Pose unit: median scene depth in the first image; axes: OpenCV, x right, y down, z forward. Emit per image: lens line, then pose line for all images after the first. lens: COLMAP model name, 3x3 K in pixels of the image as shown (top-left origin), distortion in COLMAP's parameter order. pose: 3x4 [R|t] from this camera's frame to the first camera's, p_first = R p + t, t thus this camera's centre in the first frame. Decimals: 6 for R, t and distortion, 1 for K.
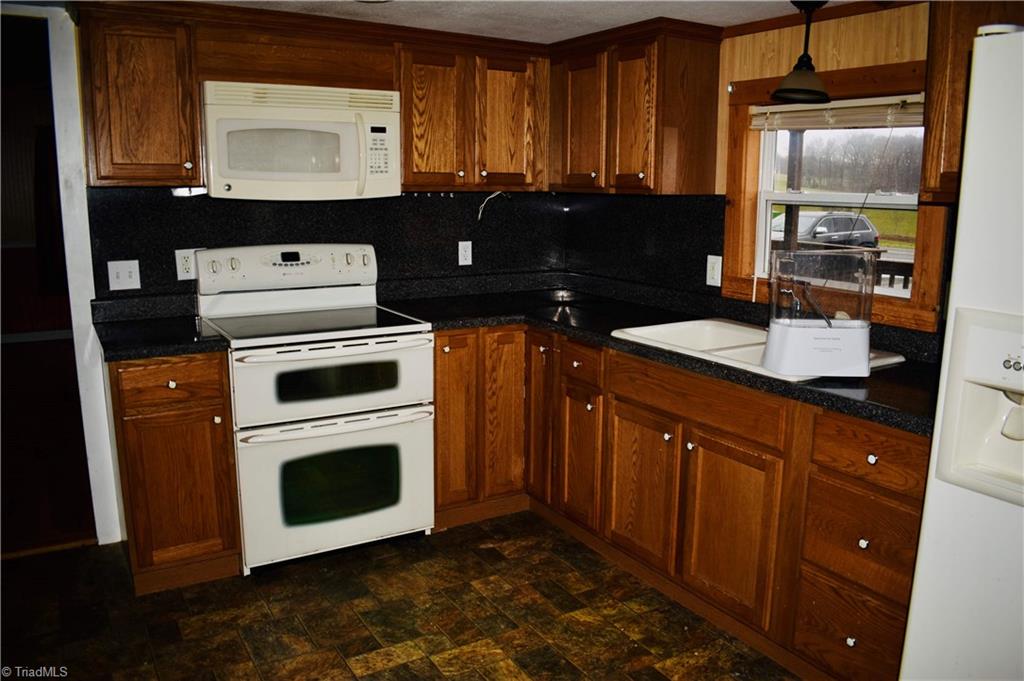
lens RADIAL K [[808.4, 0, 517.3], [0, 808.4, 341.2], [0, 0, 1]] dist [-0.088664, 0.014135]
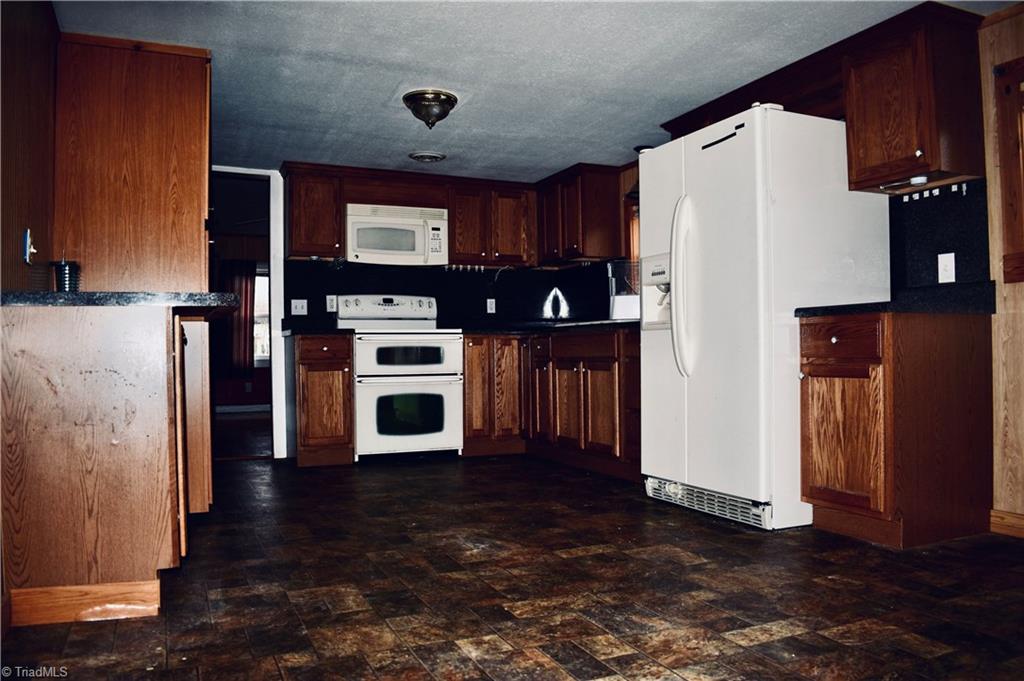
lens RADIAL K [[808.4, 0, 517.3], [0, 808.4, 341.2], [0, 0, 1]] dist [-0.088664, 0.014135]
pose [[0.991410, -0.021720, -0.128974, 0.246573], [-0.004849, 0.979333, -0.202198, 0.363838], [0.130700, 0.201087, 0.970815, -0.730728]]
